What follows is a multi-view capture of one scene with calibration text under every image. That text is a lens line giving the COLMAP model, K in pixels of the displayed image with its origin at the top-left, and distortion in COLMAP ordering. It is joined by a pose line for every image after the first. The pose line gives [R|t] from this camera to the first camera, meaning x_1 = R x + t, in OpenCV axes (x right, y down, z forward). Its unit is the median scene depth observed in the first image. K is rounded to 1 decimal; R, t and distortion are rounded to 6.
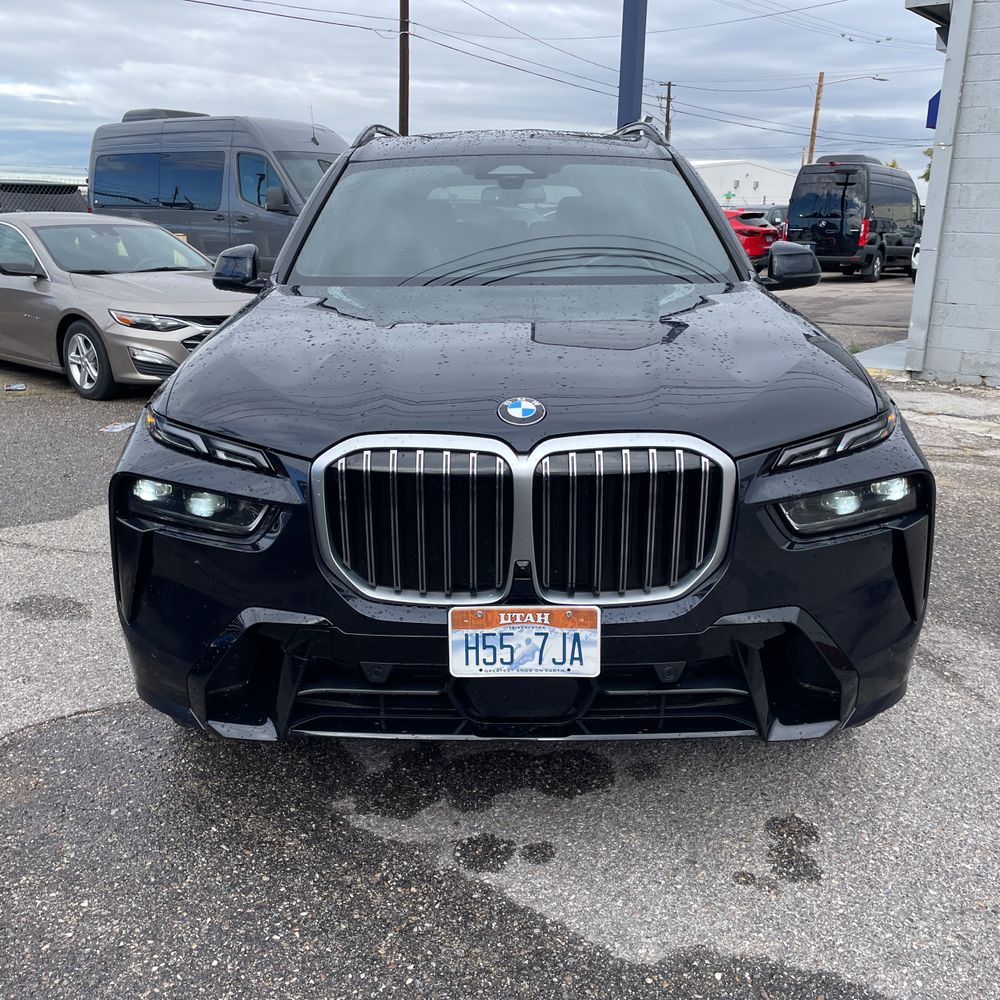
lens RADIAL K [[1030.9, 0, 500.1], [0, 1030.9, 454.6], [0, 0, 1]] dist [0.059221, -0.024462]
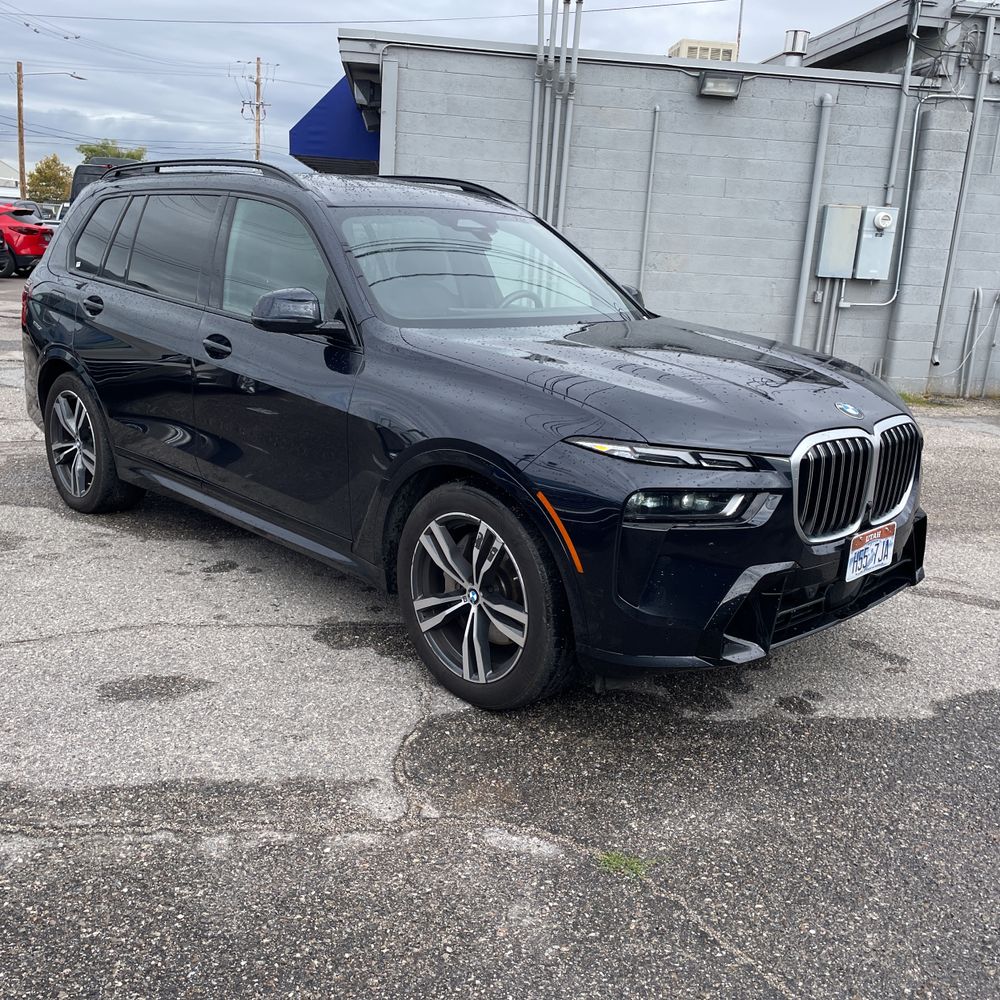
lens RADIAL K [[1020.6, 0, 503.2], [0, 1020.6, 479.4], [0, 0, 1]] dist [0.126990, -0.178170]
pose [[0.696087, -0.134937, 0.705163, -1.398328], [0.114265, 0.990482, 0.076740, -0.111849], [-0.708806, 0.027158, 0.704880, 0.245497]]
